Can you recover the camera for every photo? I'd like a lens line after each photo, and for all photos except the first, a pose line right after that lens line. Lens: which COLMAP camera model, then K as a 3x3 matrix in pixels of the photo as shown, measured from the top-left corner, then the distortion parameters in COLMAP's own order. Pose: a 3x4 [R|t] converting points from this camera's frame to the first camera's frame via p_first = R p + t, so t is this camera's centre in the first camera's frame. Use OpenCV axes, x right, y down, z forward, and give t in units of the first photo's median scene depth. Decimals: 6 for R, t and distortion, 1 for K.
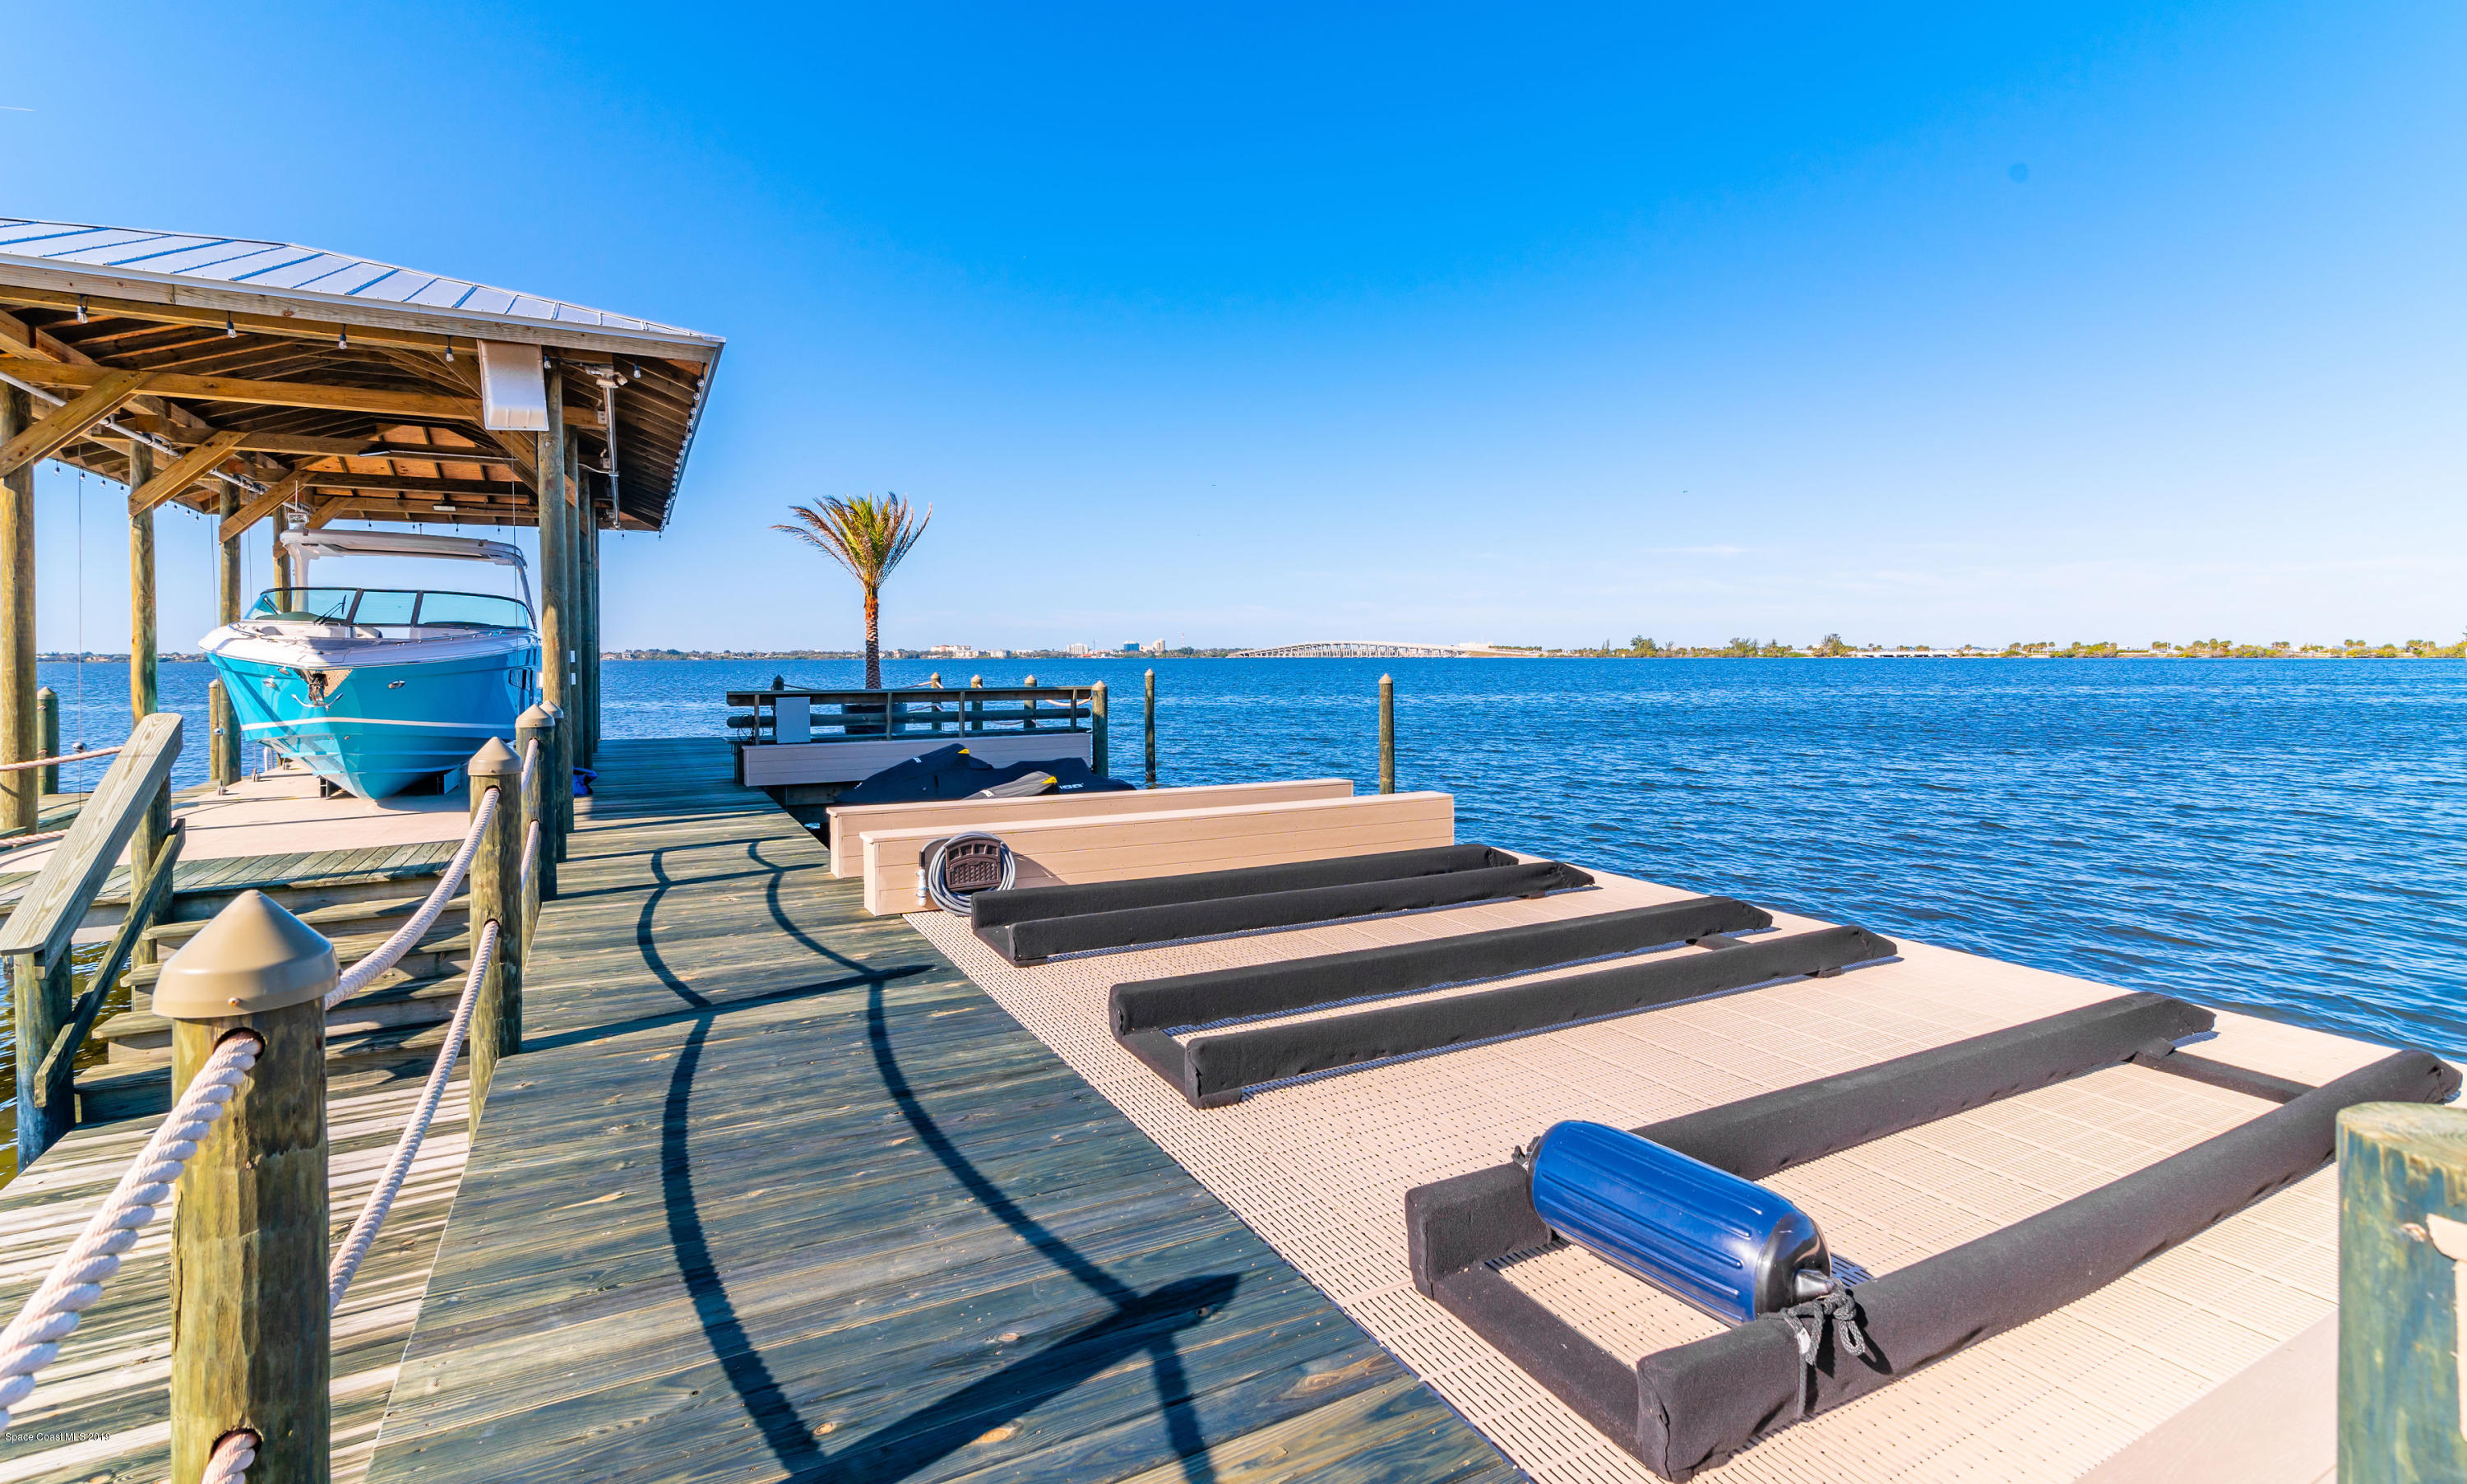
lens RADIAL K [[1096.1, 0, 1225.7], [0, 1096.1, 680.5], [0, 0, 1]] dist [0.003120, 0.000508]
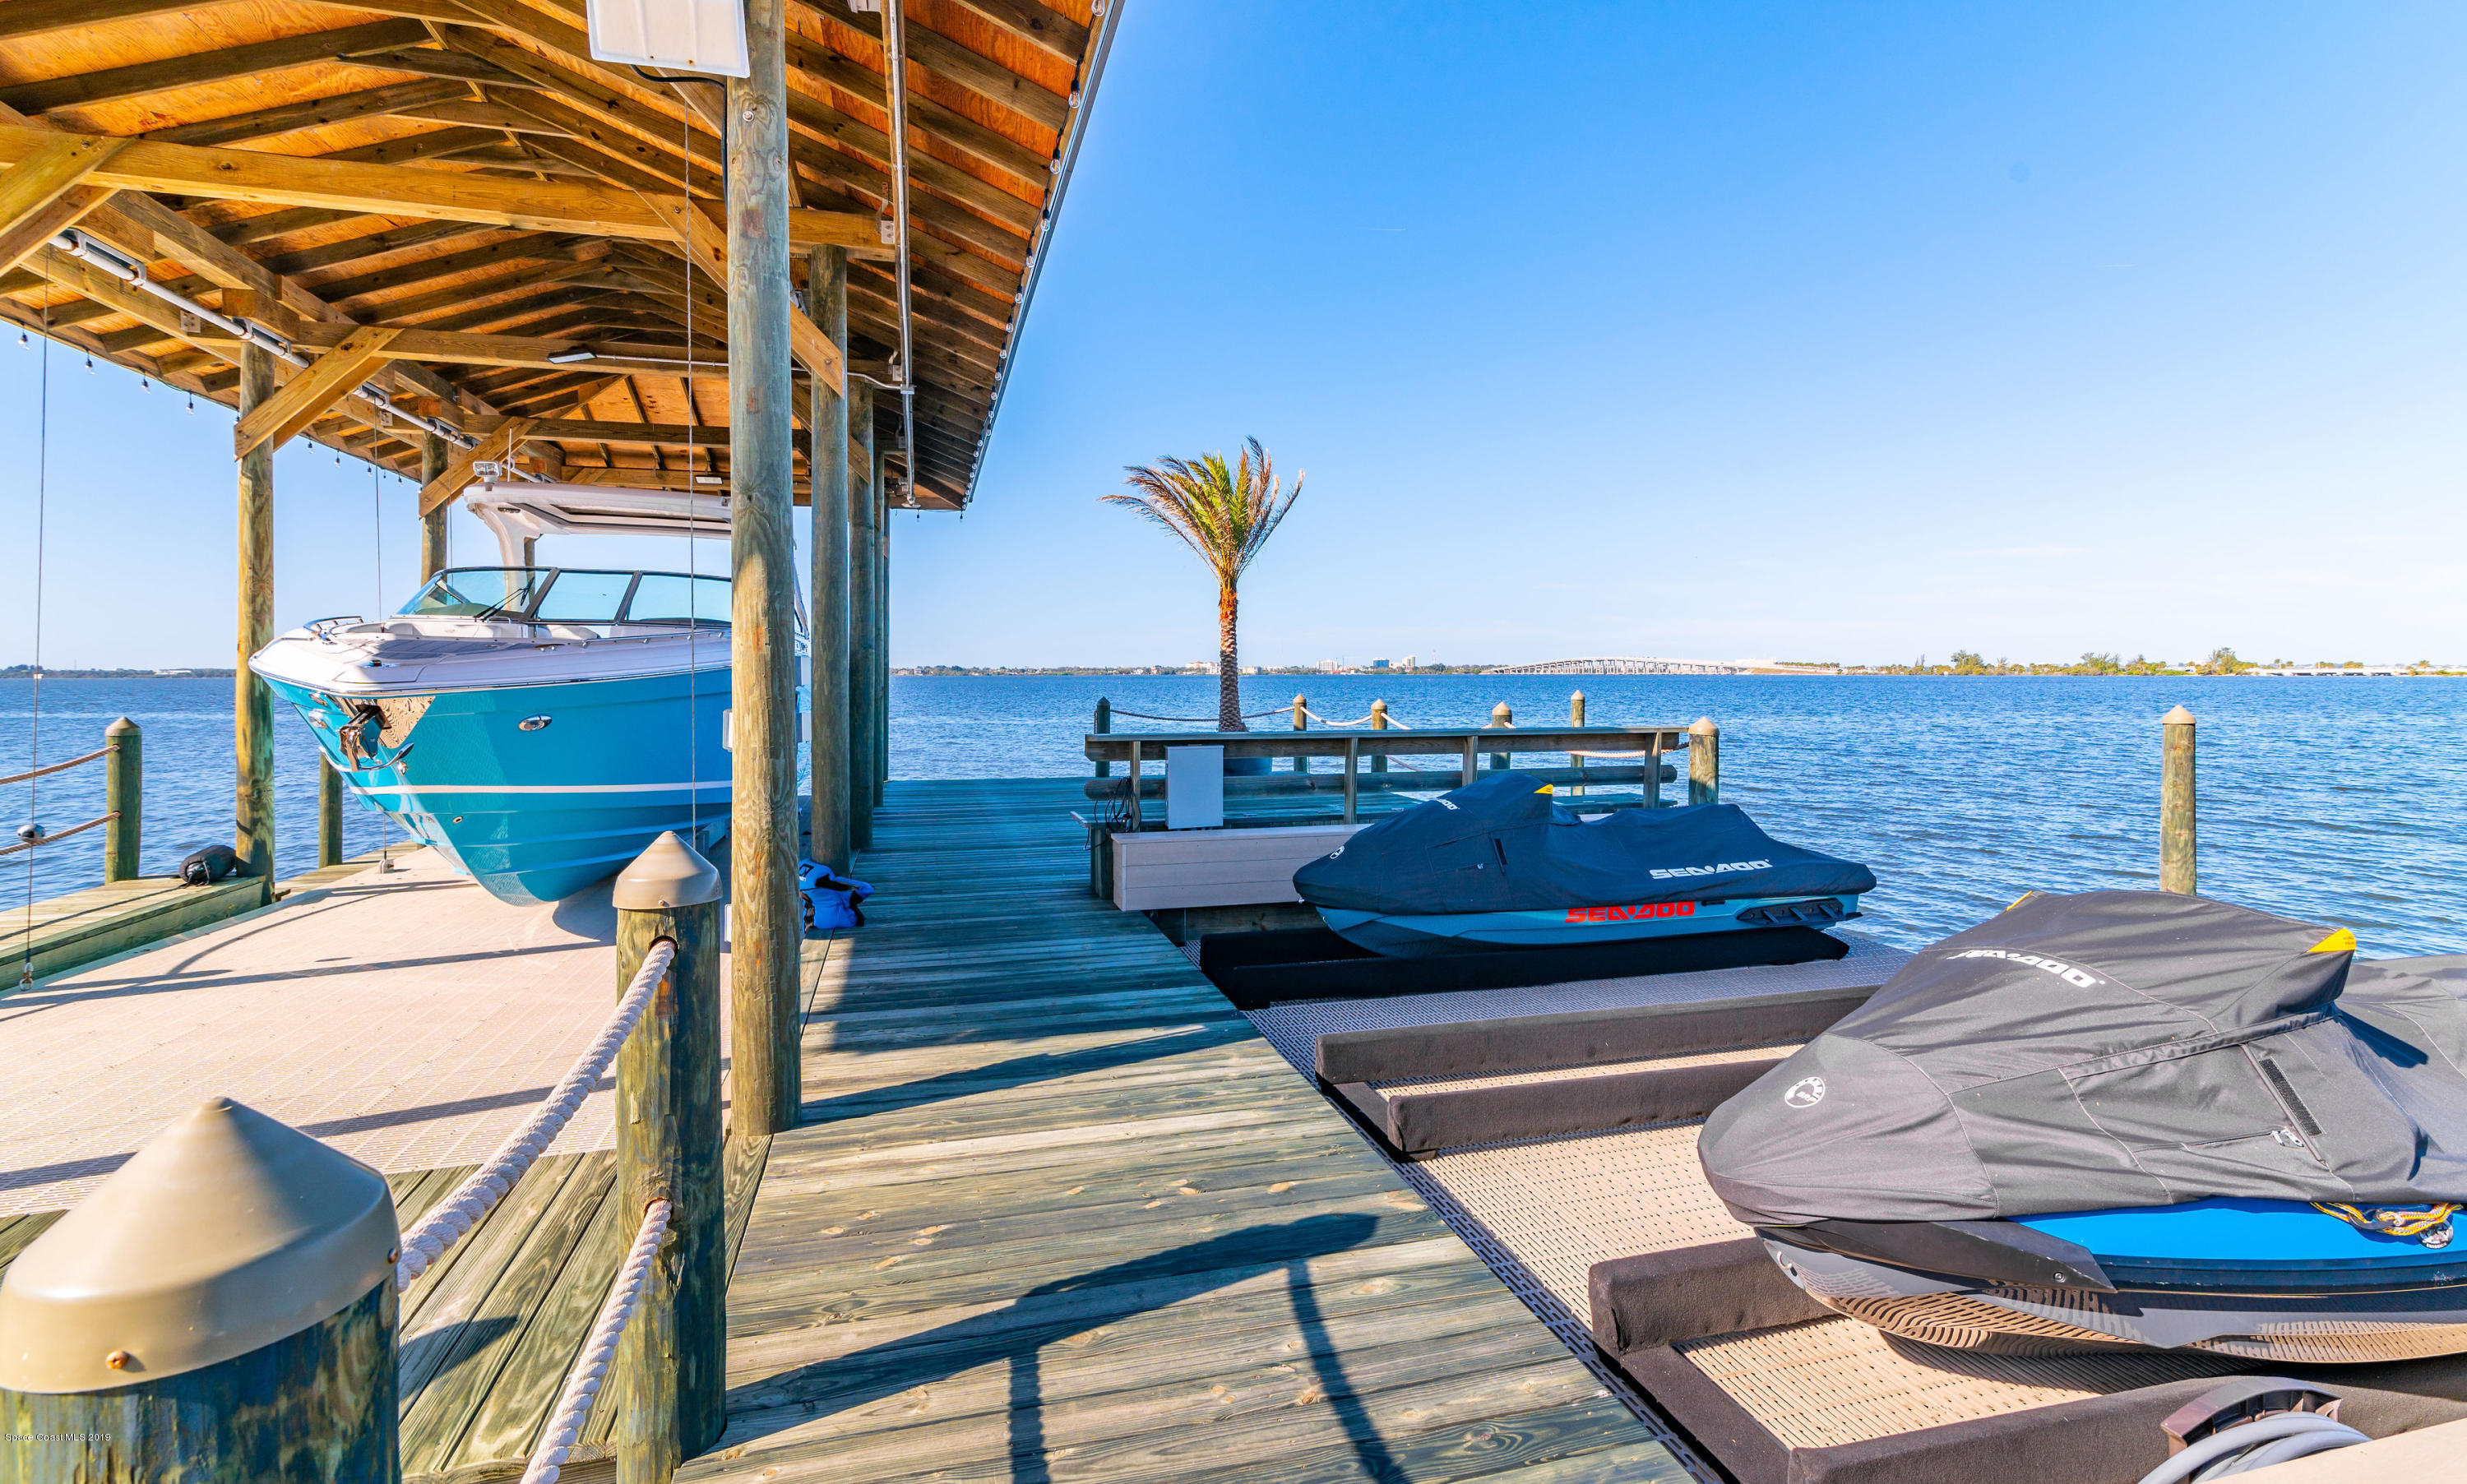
lens RADIAL K [[1096.1, 0, 1225.7], [0, 1096.1, 680.5], [0, 0, 1]] dist [0.003120, 0.000508]
pose [[0.974455, 0.003363, -0.224558, -0.225699], [-0.006745, 0.999875, -0.014293, -0.008824], [0.224482, 0.015442, 0.974356, 0.408890]]
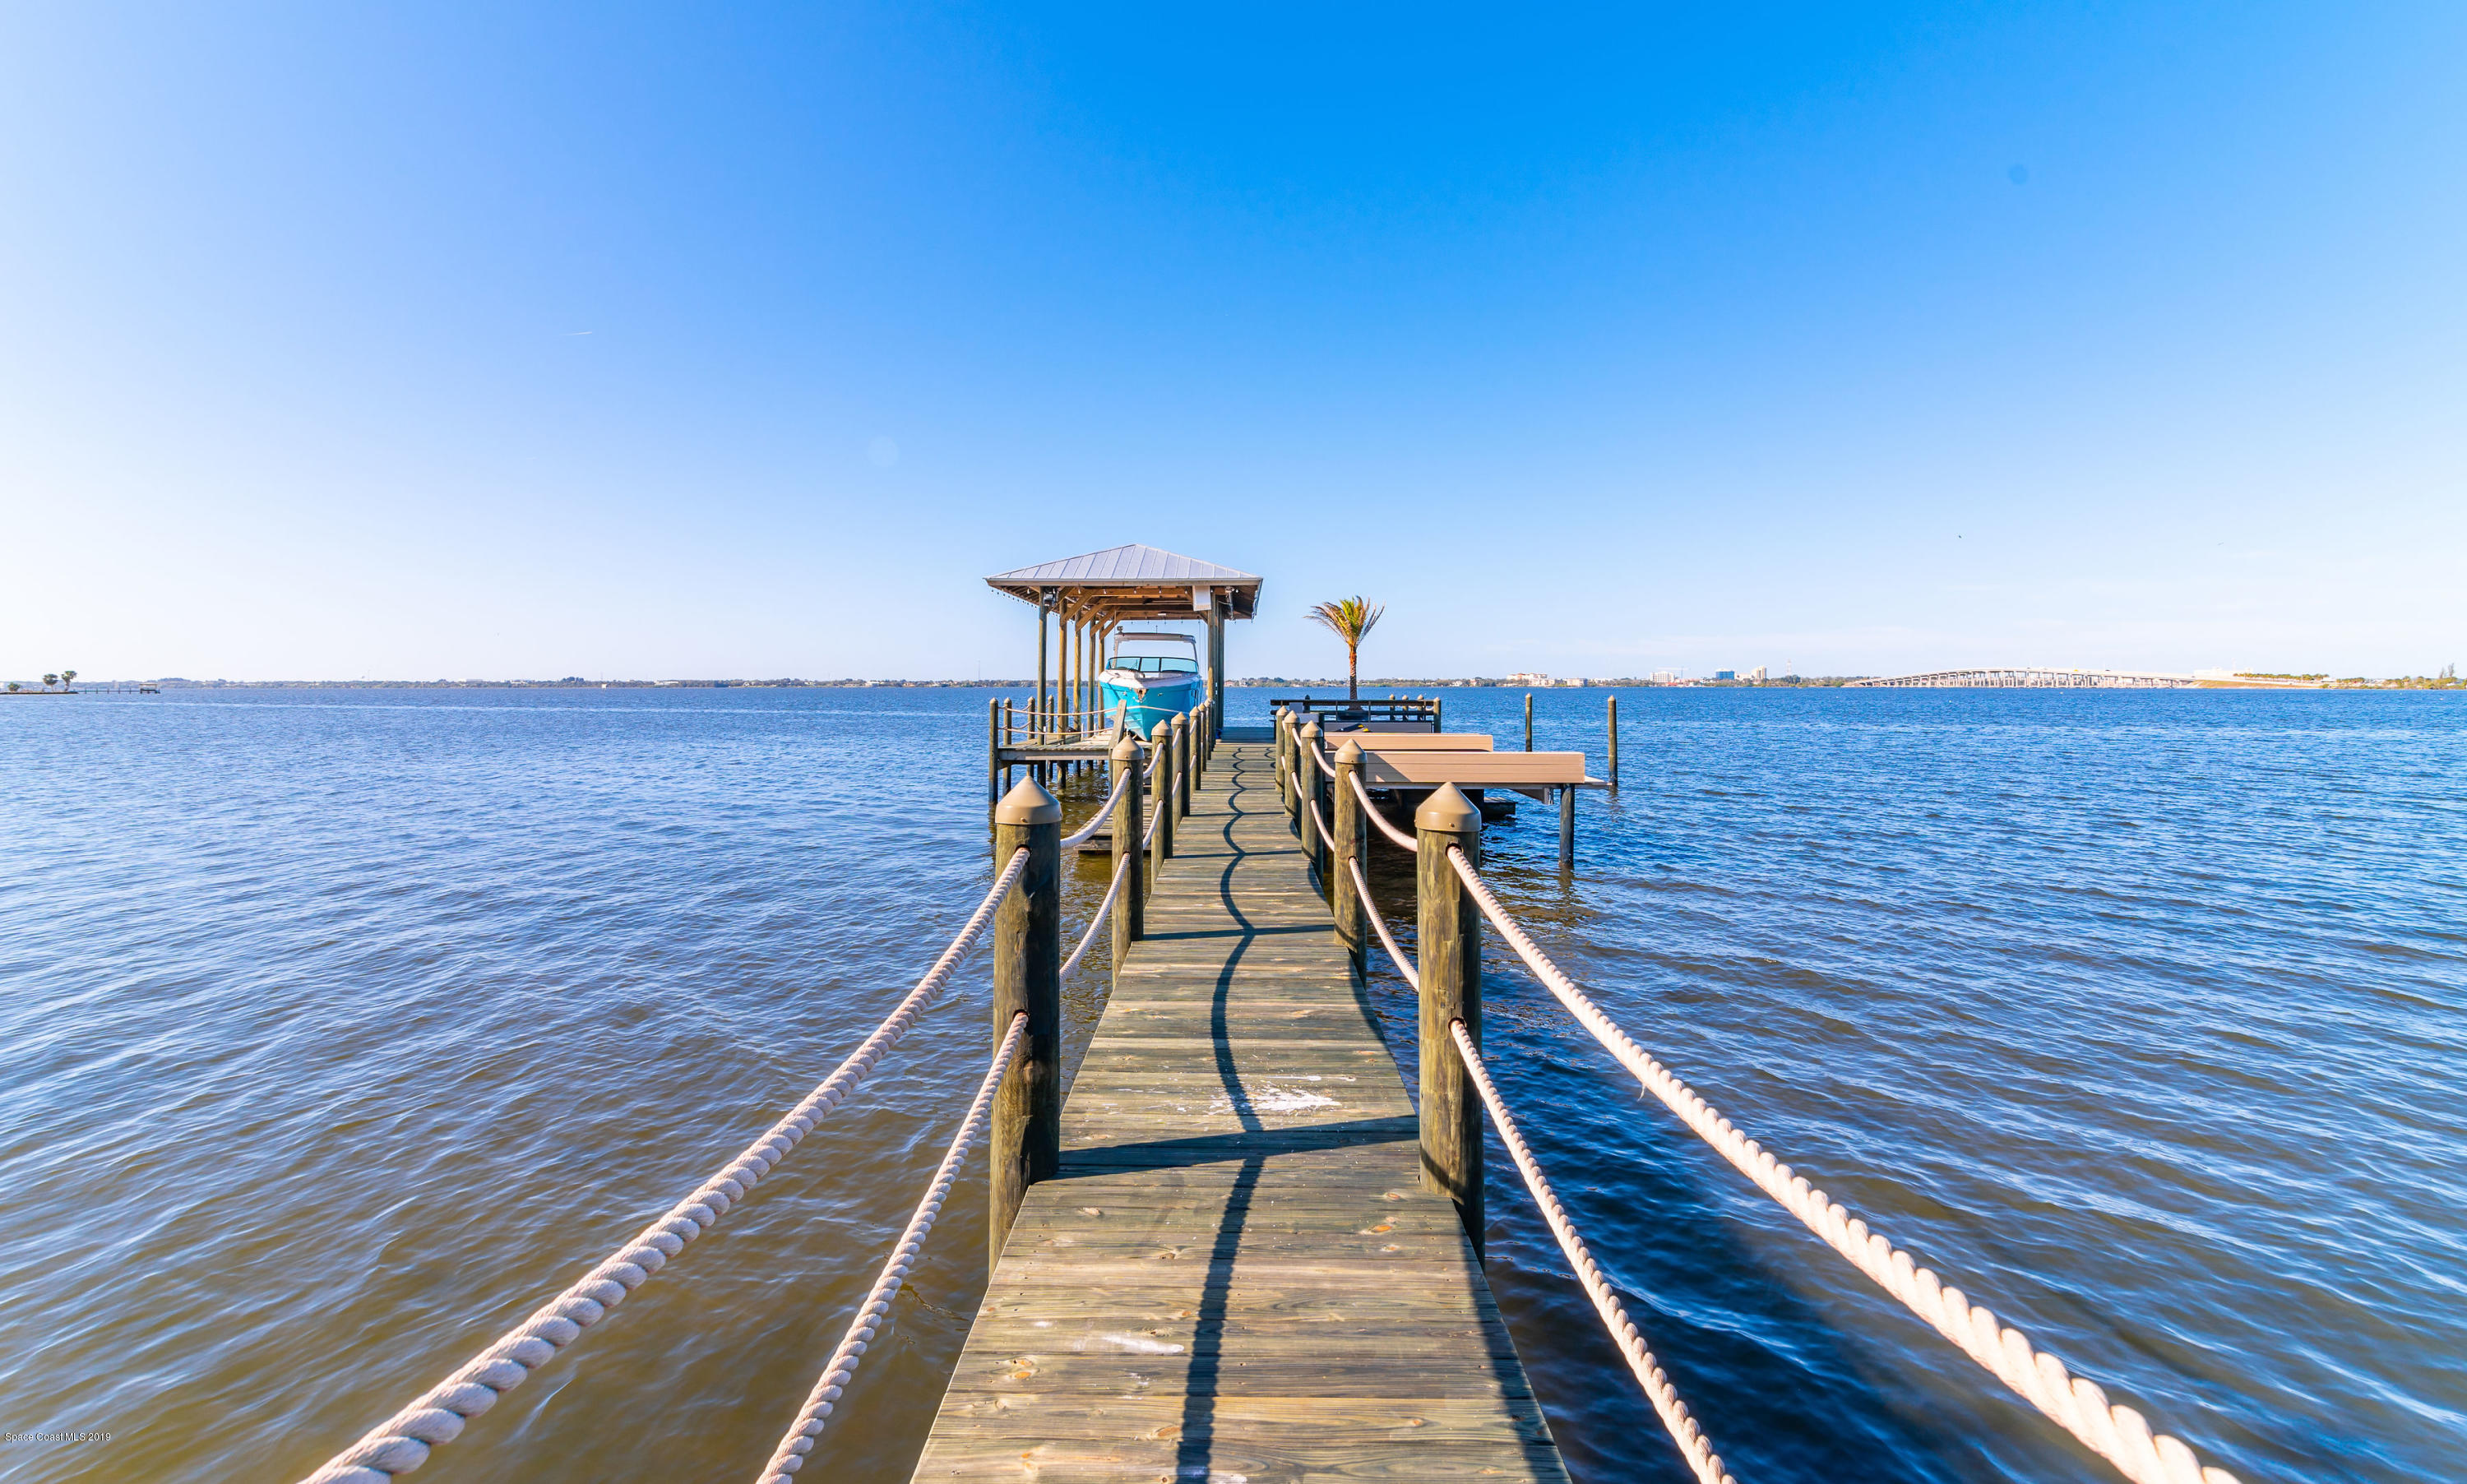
lens RADIAL K [[1096.1, 0, 1225.7], [0, 1096.1, 680.5], [0, 0, 1]] dist [0.003120, 0.000508]
pose [[0.871458, 0.001514, -0.490468, 0.545231], [-0.014117, 0.999658, -0.021996, 0.019773], [0.490268, 0.026093, 0.871181, -0.974902]]
